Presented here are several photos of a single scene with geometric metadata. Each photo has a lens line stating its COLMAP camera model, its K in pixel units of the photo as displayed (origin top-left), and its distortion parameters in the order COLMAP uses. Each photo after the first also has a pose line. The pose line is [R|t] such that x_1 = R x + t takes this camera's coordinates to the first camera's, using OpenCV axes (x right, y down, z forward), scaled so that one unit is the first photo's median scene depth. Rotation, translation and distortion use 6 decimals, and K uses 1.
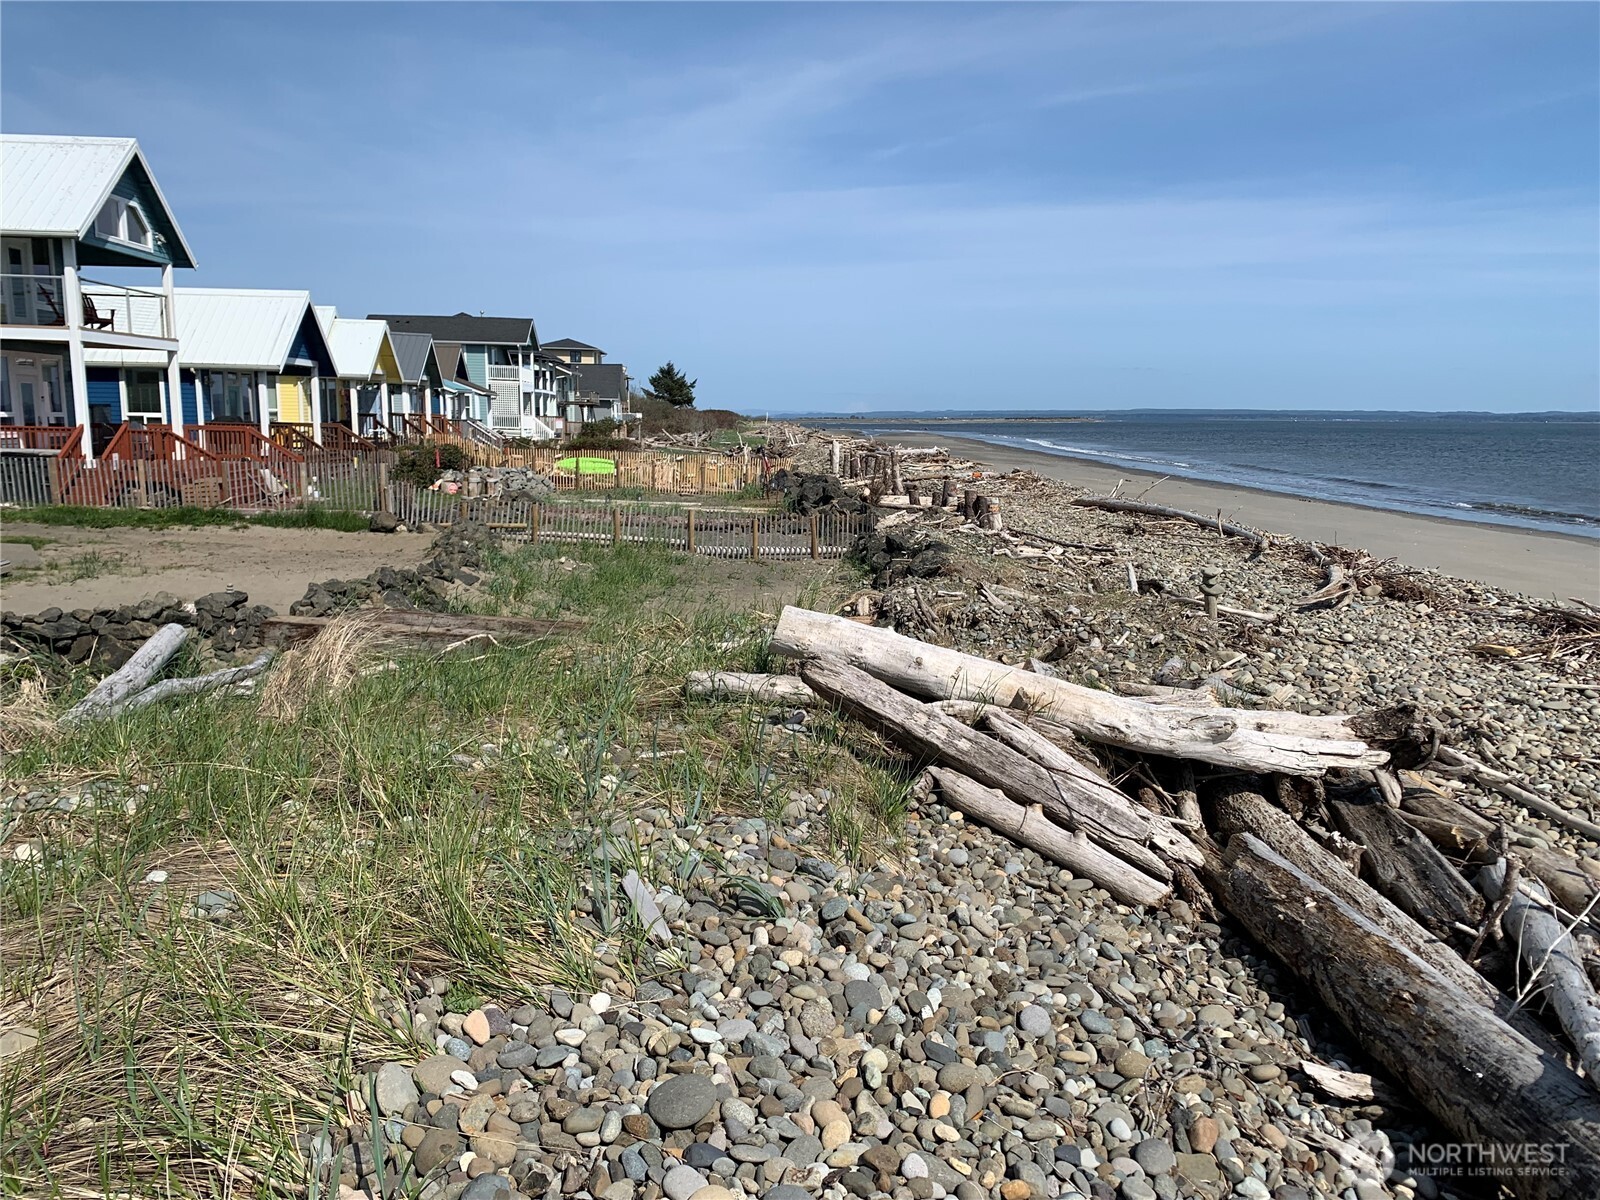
lens RADIAL K [[1212.7, 0, 810.6], [0, 1212.7, 616.2], [0, 0, 1]] dist [0.085477, -0.120485]
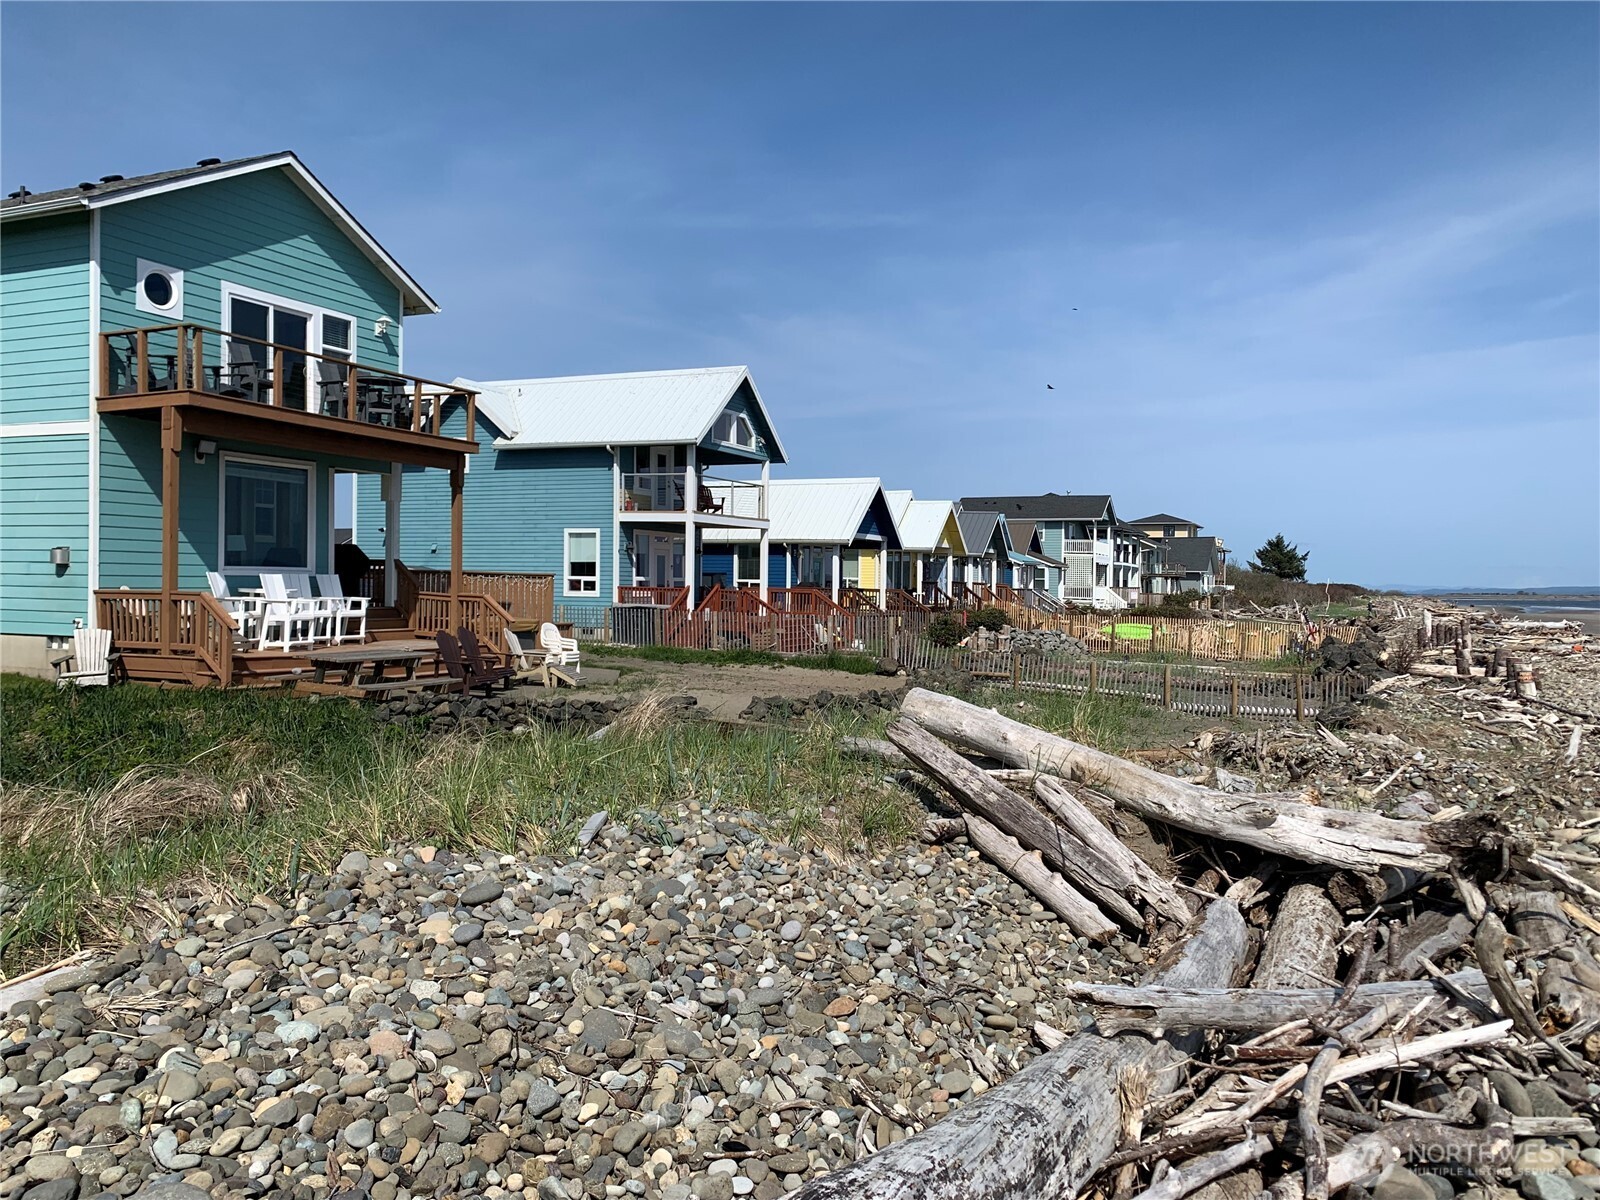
lens RADIAL K [[1212.7, 0, 810.6], [0, 1212.7, 616.2], [0, 0, 1]] dist [0.085477, -0.120485]
pose [[0.880245, 0.012415, -0.474357, 0.102702], [-0.080051, 0.989215, -0.122658, 0.017347], [0.467719, 0.145941, 0.871746, -0.030188]]
